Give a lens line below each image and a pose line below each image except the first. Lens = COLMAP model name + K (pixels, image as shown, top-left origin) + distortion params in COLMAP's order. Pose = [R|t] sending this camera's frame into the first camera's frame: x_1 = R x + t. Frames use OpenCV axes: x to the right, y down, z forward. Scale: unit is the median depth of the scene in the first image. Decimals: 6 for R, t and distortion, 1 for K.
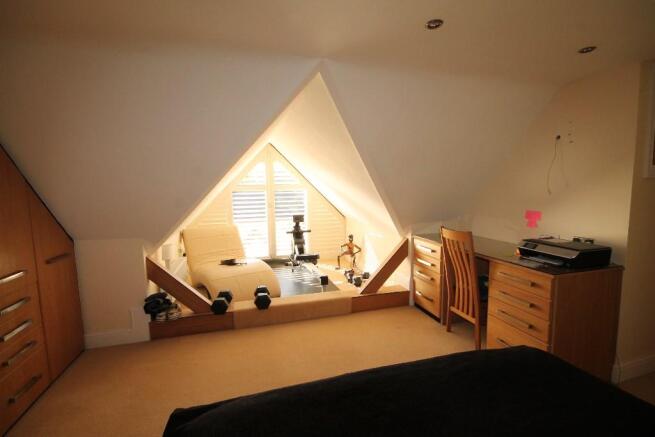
lens RADIAL K [[306.1, 0, 329.2], [0, 306.1, 220.9], [0, 0, 1]] dist [0.000447, -0.000347]
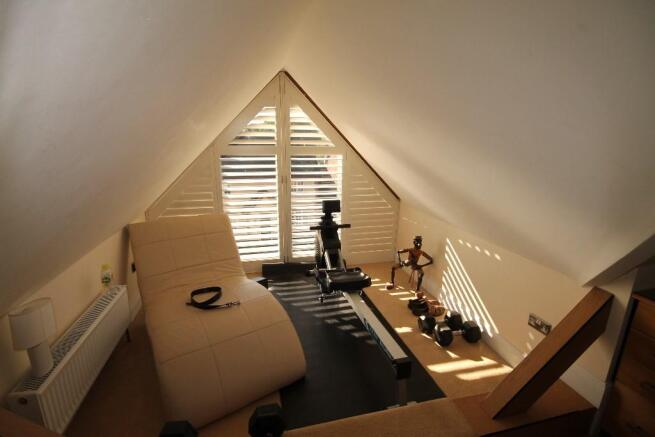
lens RADIAL K [[306.1, 0, 329.2], [0, 306.1, 220.9], [0, 0, 1]] dist [0.000447, -0.000347]
pose [[0.998999, 0.035650, -0.027036, -0.084845], [-0.031425, 0.989198, 0.143174, -0.062246], [0.031848, -0.142181, 0.989328, 0.402565]]
